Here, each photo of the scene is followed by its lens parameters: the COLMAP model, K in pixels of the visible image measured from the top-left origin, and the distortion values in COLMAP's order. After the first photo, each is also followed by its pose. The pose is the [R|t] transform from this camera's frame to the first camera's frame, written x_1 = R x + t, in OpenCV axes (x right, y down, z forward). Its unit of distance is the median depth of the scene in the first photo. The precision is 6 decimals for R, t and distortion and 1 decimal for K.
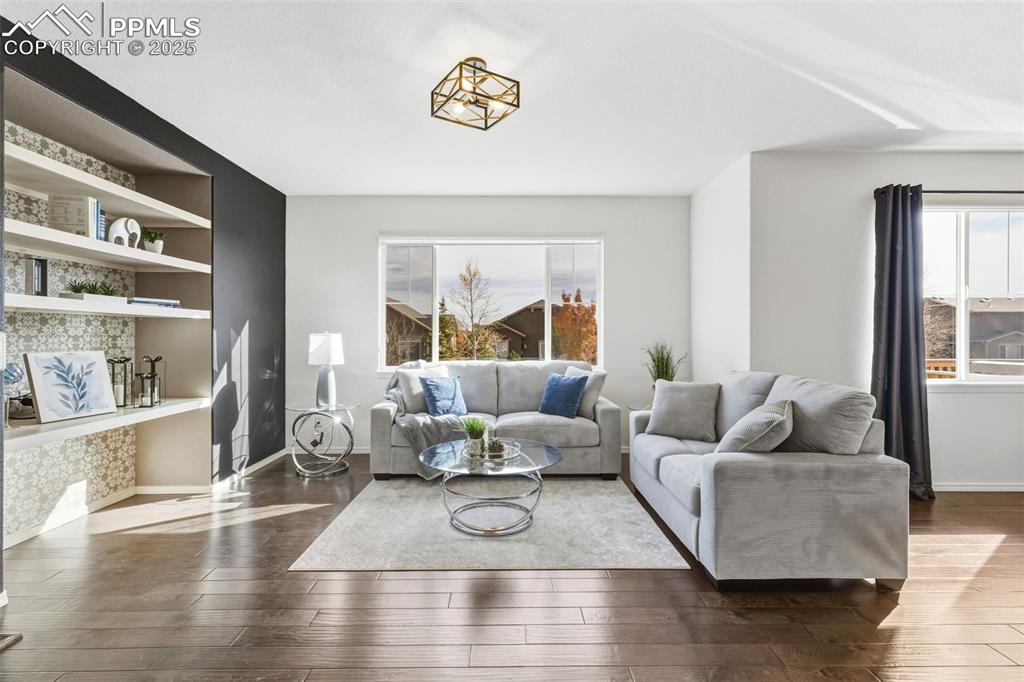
lens RADIAL K [[461.1, 0, 509.2], [0, 461.1, 334.8], [0, 0, 1]] dist [0.001304, 0.000096]
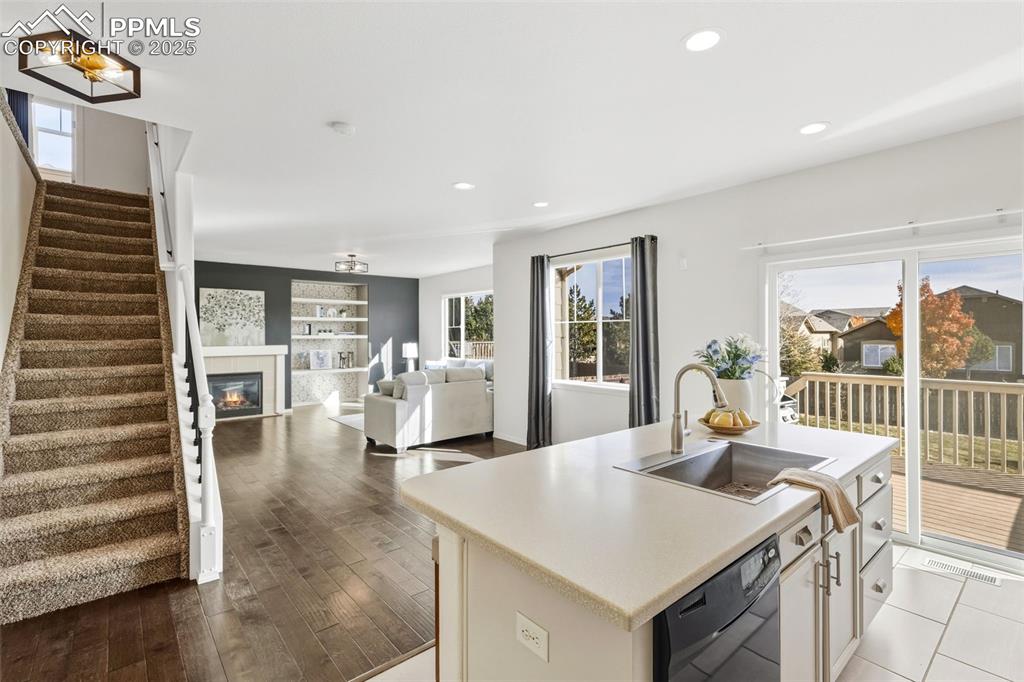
lens RADIAL K [[461.1, 0, 509.2], [0, 461.1, 334.8], [0, 0, 1]] dist [0.001304, 0.000096]
pose [[0.637945, -0.001967, -0.770079, 1.946953], [0.004766, 0.999988, 0.001394, -0.054932], [0.770067, -0.004559, 0.637947, -0.071562]]
